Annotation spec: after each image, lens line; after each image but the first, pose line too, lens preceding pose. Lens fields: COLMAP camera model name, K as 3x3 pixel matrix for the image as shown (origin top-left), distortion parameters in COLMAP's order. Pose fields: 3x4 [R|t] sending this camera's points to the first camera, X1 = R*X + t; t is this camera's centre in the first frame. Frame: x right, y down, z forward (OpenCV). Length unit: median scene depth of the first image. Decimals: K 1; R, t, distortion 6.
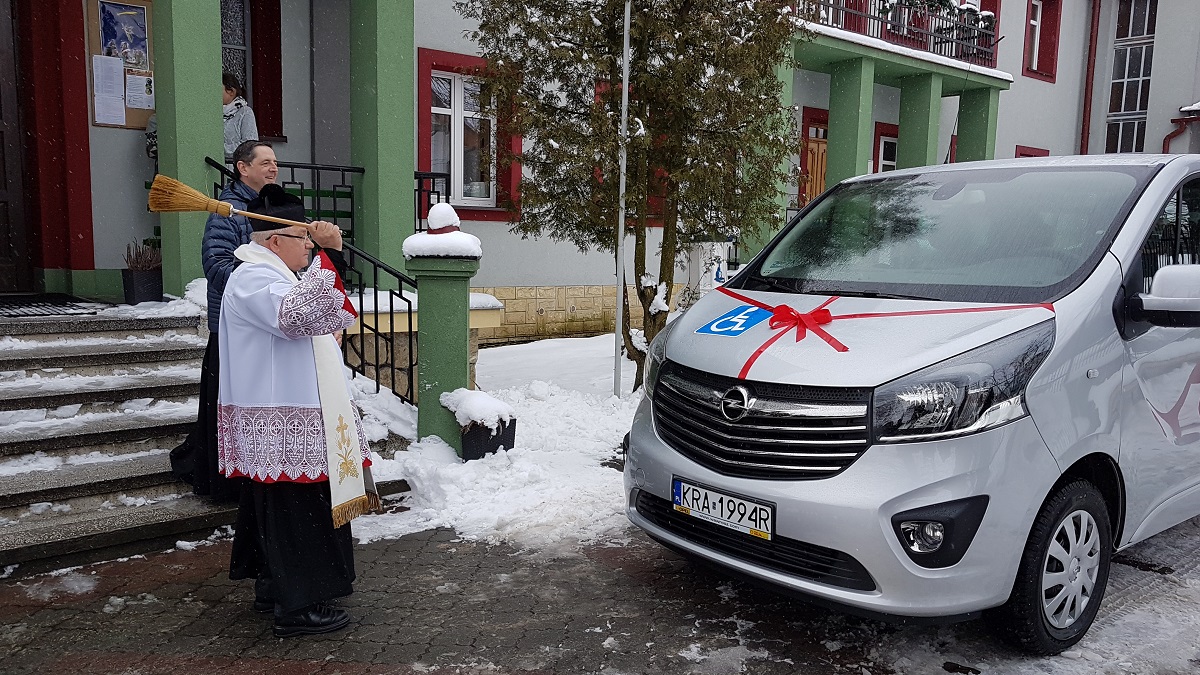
lens RADIAL K [[908.6, 0, 598.9], [0, 908.6, 371.4], [0, 0, 1]] dist [0.003487, -0.000598]
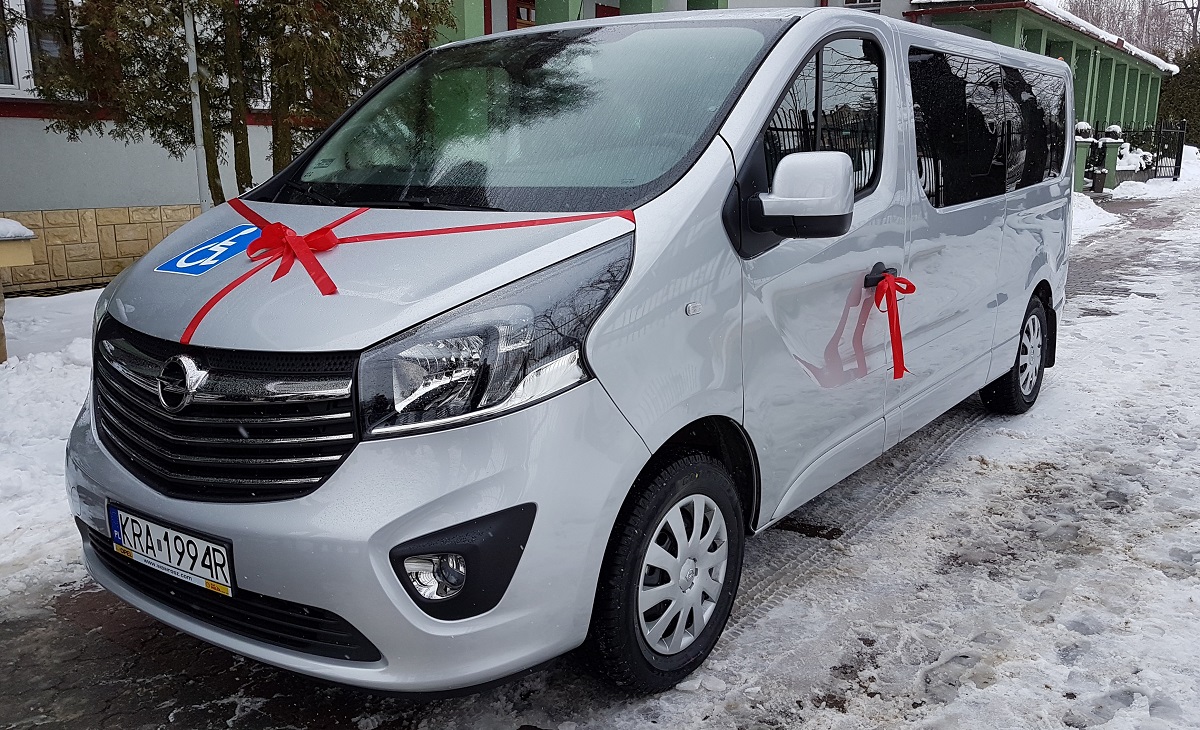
lens RADIAL K [[979.8, 0, 640.0], [0, 979.8, 409.9], [0, 0, 1]] dist [0.063410, -0.110528]
pose [[0.958472, -0.081541, 0.273280, 0.275335], [0.049806, 0.991387, 0.121123, -0.014162], [-0.280803, -0.102482, 0.954278, 0.258493]]
